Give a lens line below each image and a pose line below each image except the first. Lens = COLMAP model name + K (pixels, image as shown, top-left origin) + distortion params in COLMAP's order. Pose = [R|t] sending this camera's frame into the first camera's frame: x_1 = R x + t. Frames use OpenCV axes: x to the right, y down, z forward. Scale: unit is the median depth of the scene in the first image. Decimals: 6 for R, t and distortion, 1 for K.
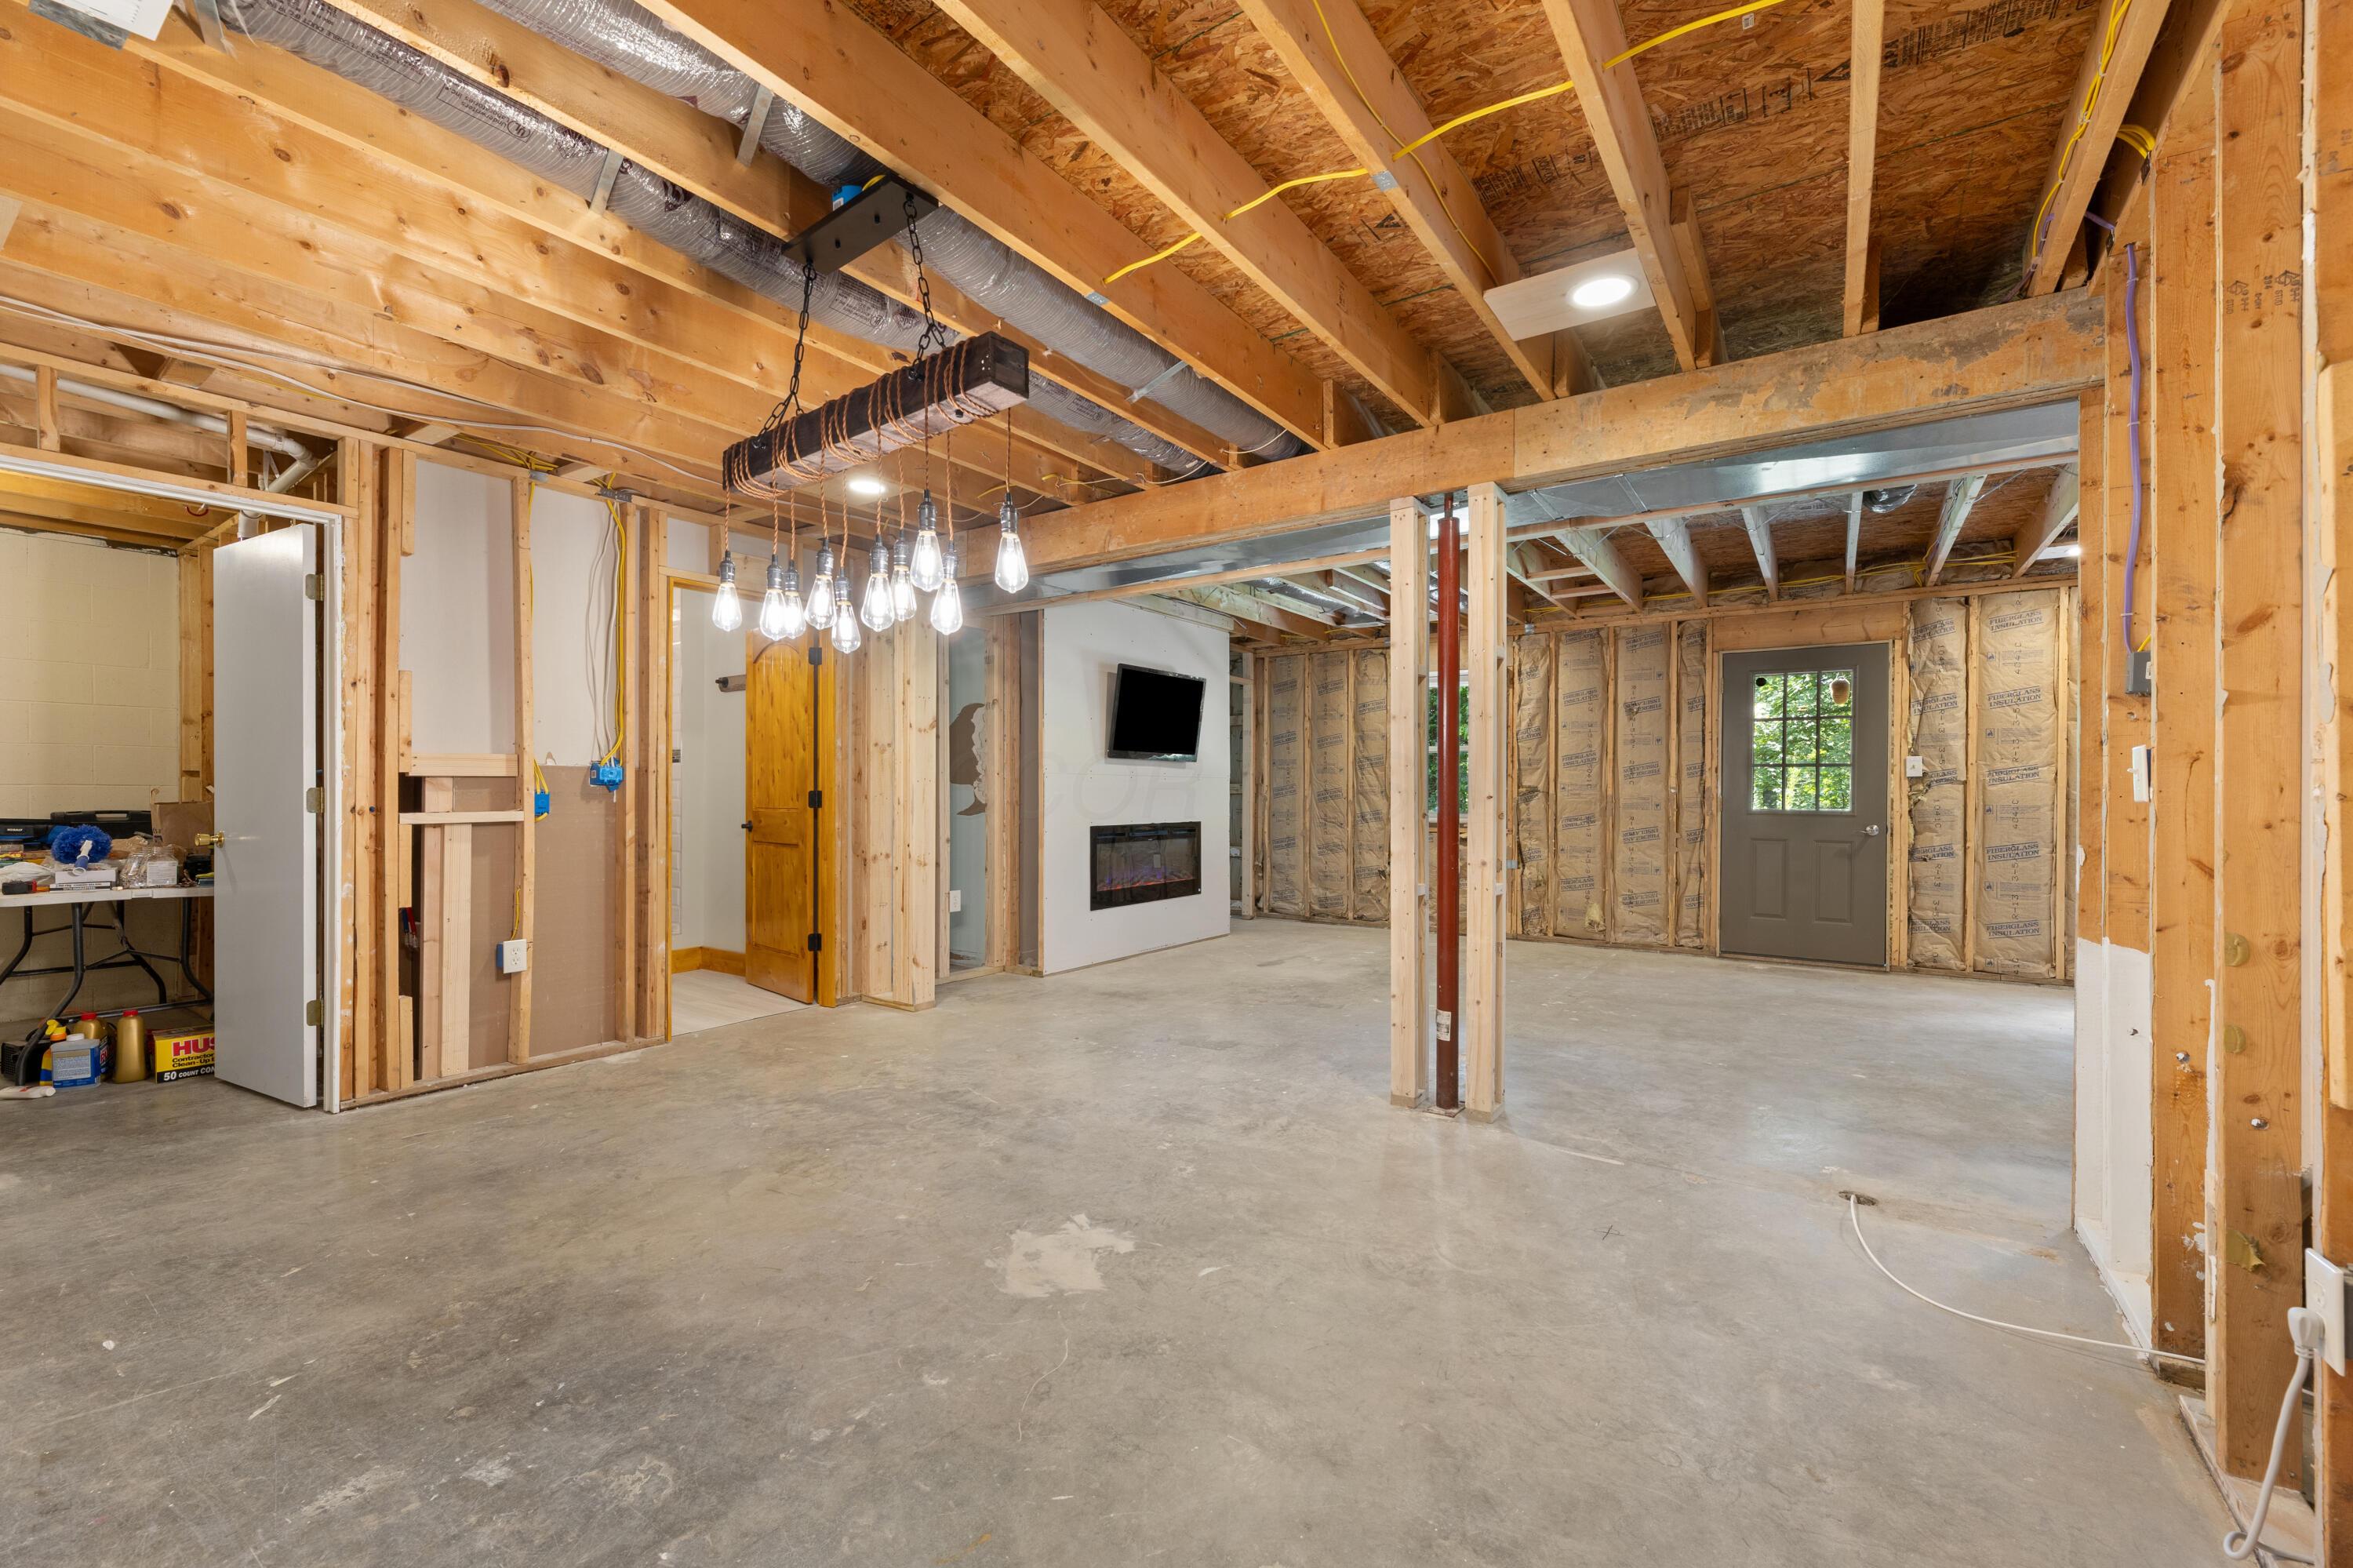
lens RADIAL K [[970.1, 0, 1175.3], [0, 970.1, 796.3], [0, 0, 1]] dist [-0.001897, 0.000378]
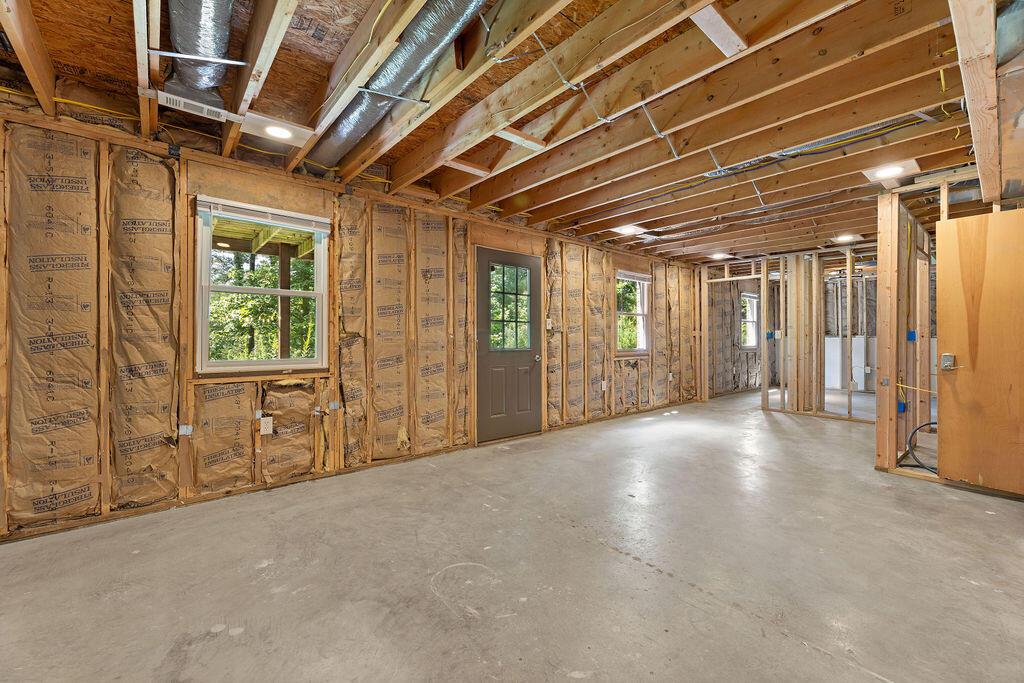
lens RADIAL K [[422.2, 0, 516.7], [0, 422.2, 333.7], [0, 0, 1]] dist [-0.001897, 0.000378]
pose [[0.246691, 0.000448, 0.969094, -0.057379], [-0.003920, 0.999992, 0.000536, -0.010240], [-0.969086, -0.003931, 0.246691, 0.738700]]
